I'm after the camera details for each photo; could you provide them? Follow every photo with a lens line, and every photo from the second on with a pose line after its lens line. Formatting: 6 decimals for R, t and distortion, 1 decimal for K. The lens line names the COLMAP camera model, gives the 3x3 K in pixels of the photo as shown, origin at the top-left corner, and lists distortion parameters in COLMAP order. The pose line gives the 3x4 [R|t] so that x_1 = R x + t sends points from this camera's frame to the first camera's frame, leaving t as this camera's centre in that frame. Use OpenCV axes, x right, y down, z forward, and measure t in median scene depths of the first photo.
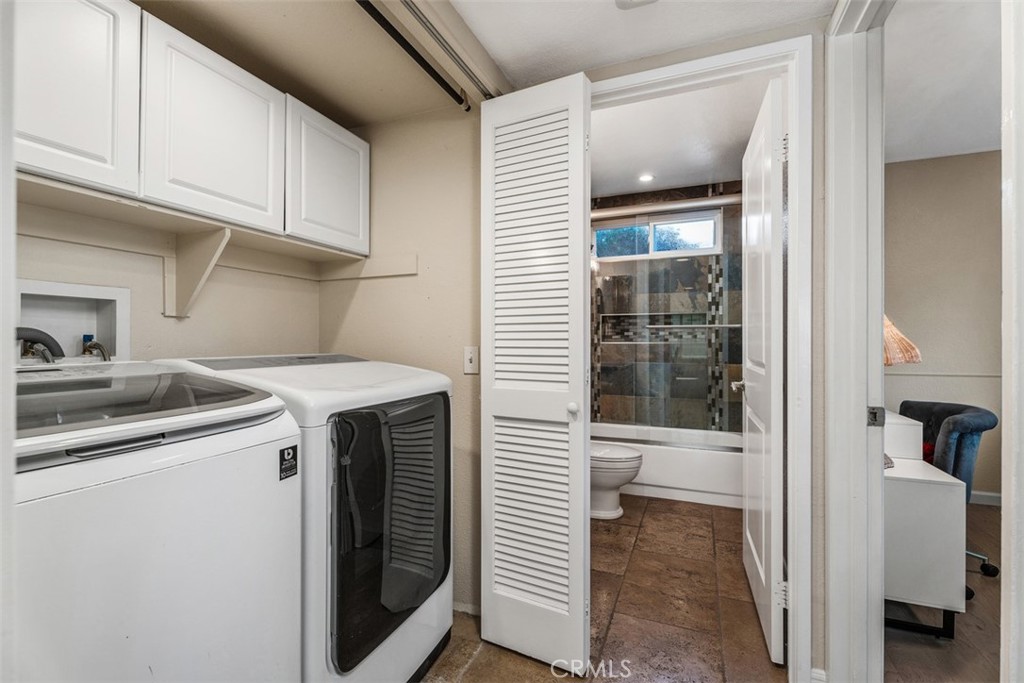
lens RADIAL K [[452.5, 0, 510.5], [0, 452.5, 339.8], [0, 0, 1]] dist [0.000106, -0.000519]
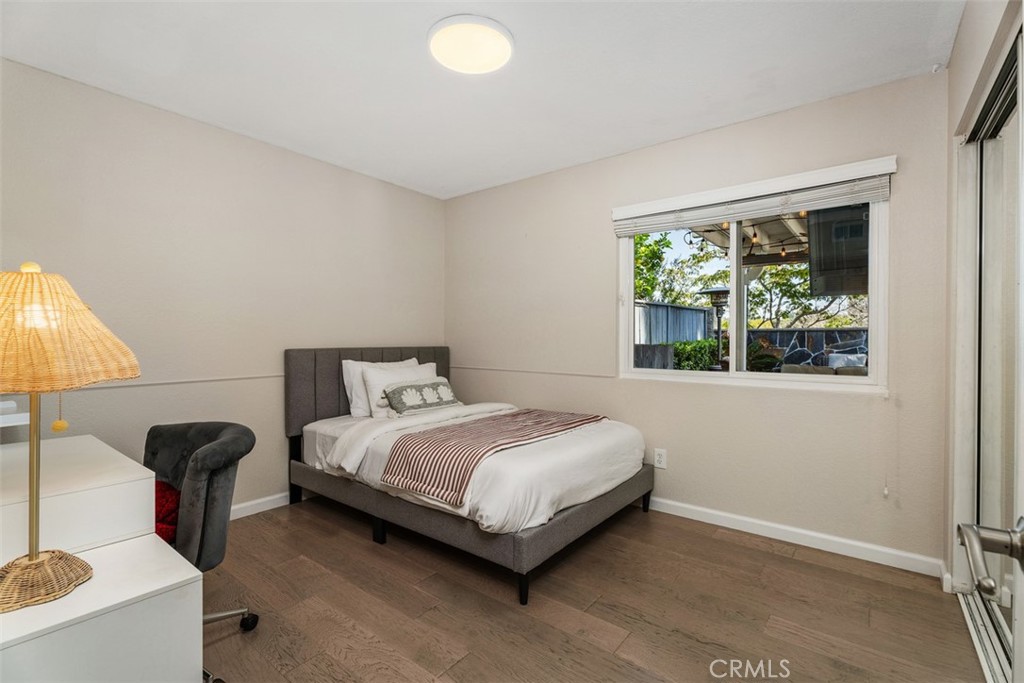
lens RADIAL K [[457.7, 0, 512.0], [0, 457.7, 341.5], [0, 0, 1]] dist [0.002330, 0.000279]
pose [[0.270899, -0.003524, 0.962601, 0.355159], [-0.004953, 0.999975, 0.005055, -0.001656], [-0.962595, -0.006137, 0.270875, 0.290696]]
